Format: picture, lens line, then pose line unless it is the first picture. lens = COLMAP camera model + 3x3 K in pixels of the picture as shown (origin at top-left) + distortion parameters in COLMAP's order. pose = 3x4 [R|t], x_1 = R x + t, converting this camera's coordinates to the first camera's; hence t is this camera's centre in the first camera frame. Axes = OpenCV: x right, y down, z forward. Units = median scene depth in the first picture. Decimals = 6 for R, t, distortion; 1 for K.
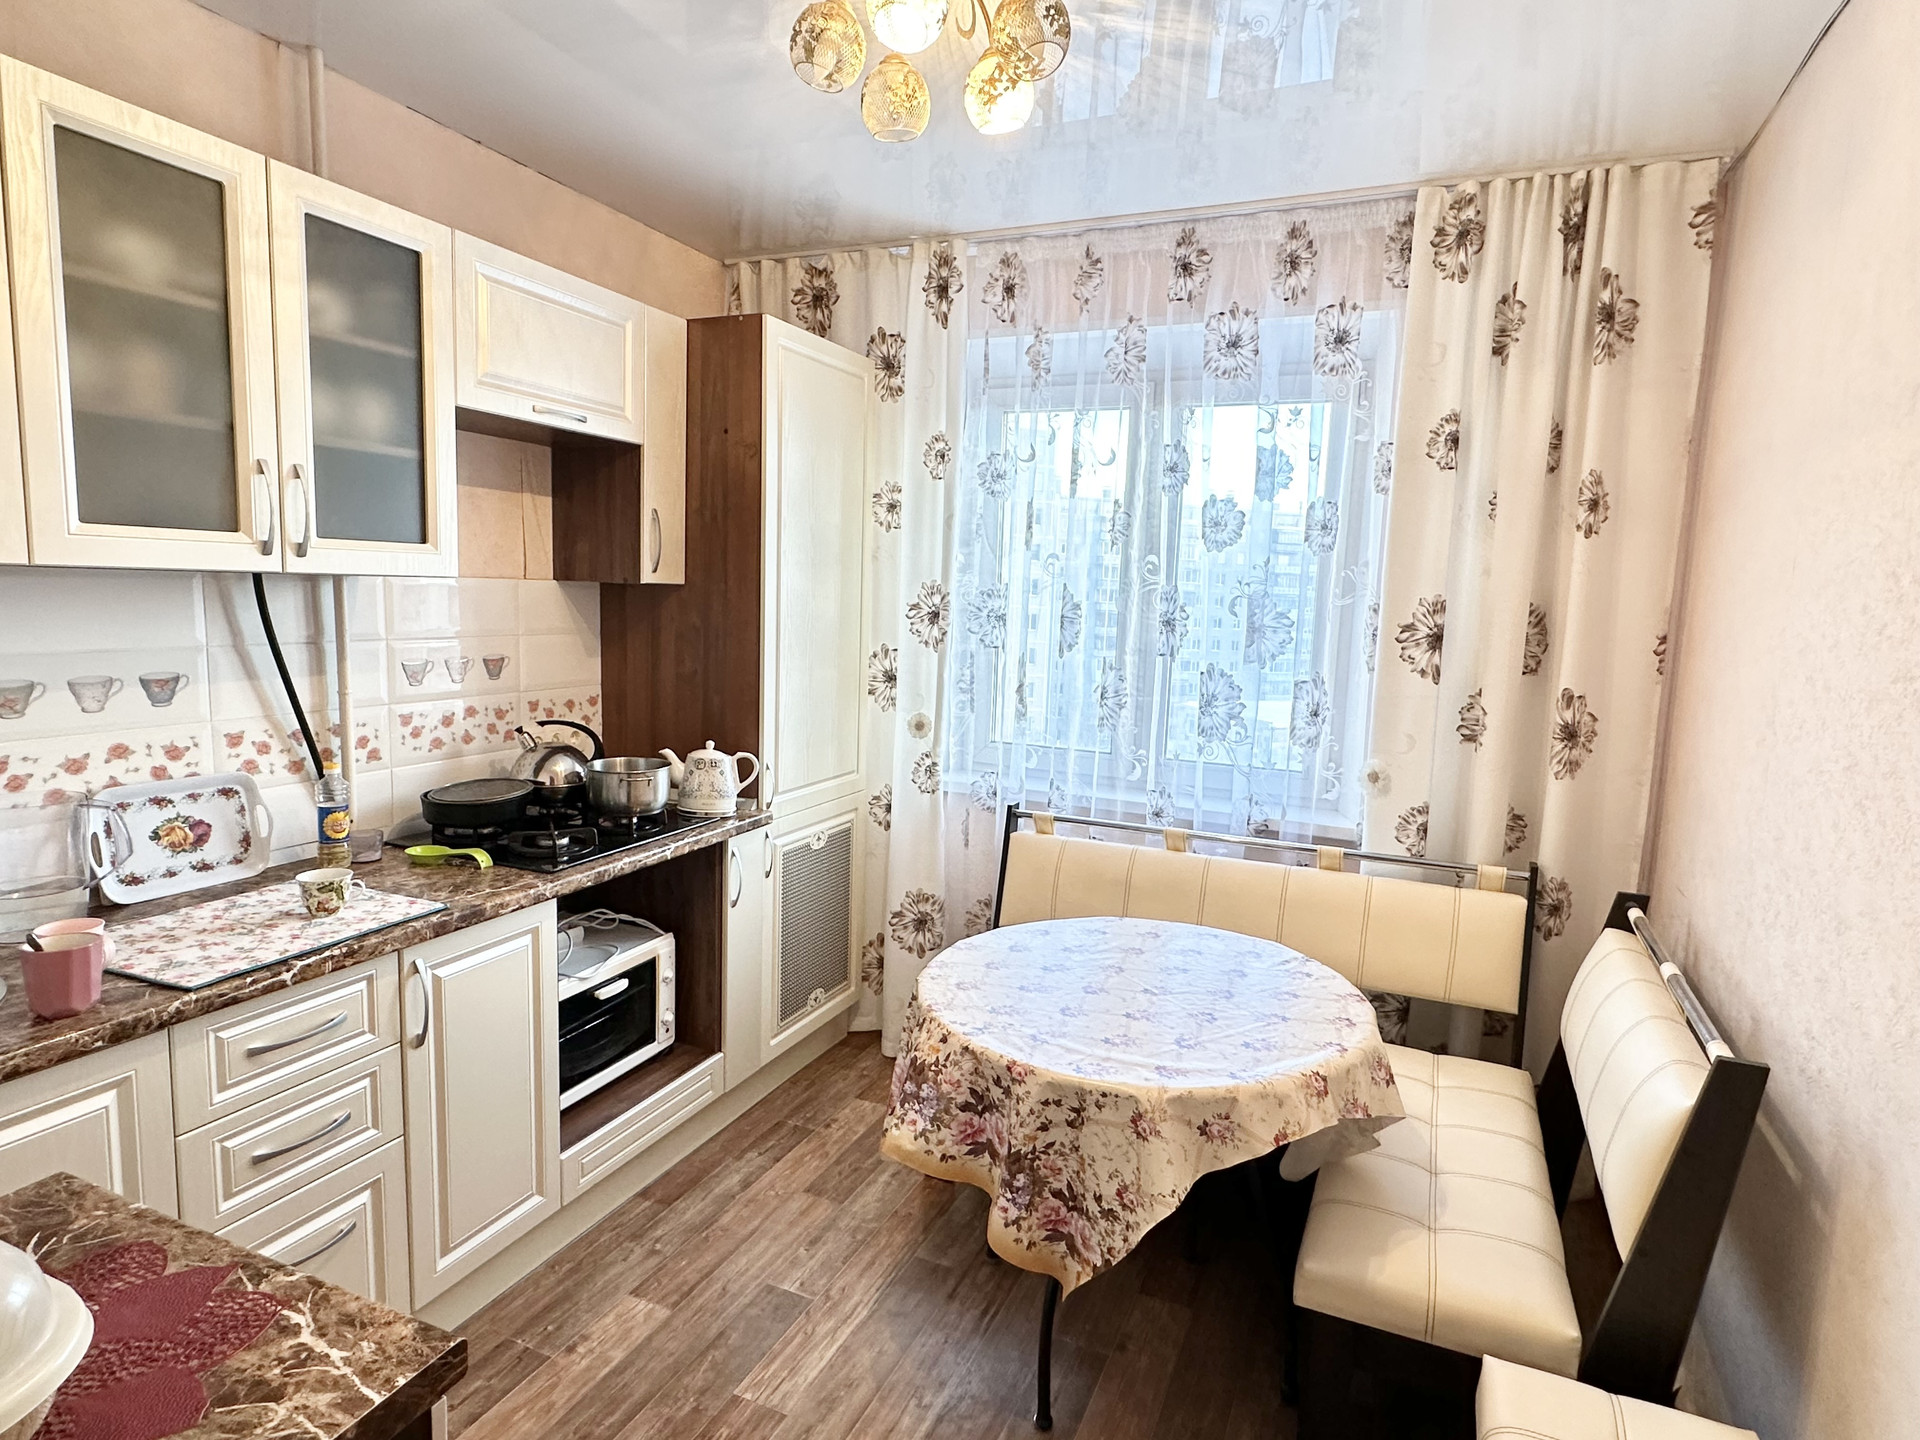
lens RADIAL K [[1068.3, 0, 959.7], [0, 1068.3, 722.0], [0, 0, 1]] dist [0.022367, 0.000906]
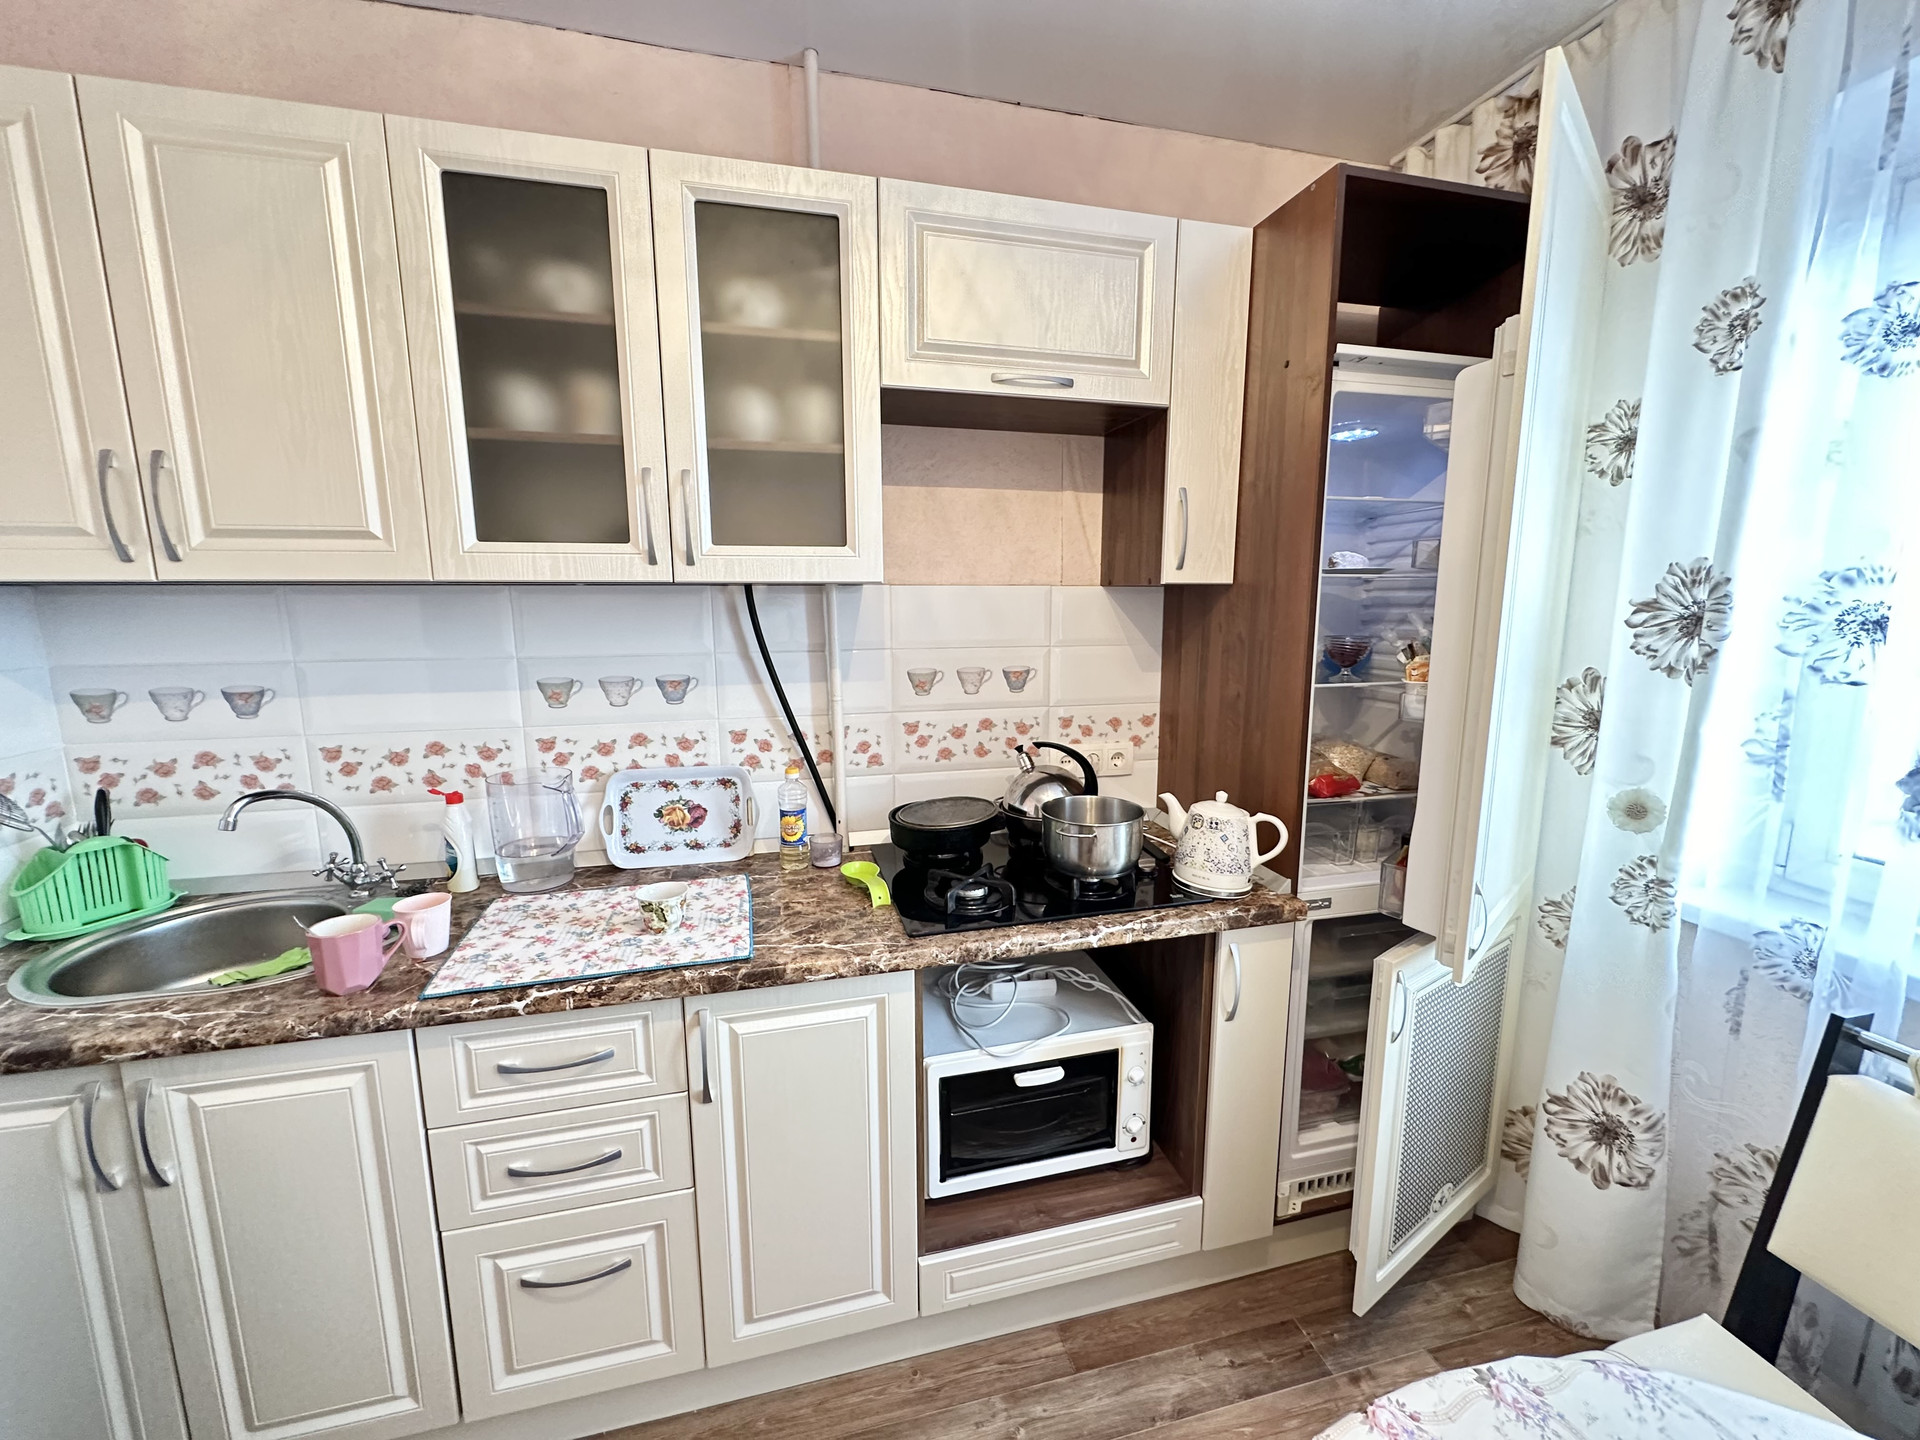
lens RADIAL K [[765.9, 0, 958.0], [0, 765.9, 717.7], [0, 0, 1]] dist [-0.003489, 0.000508]
pose [[0.611669, 0.088942, -0.786098, 0.077748], [-0.076819, 0.995642, 0.052878, -0.053496], [0.787376, 0.028043, 0.615835, 0.589492]]
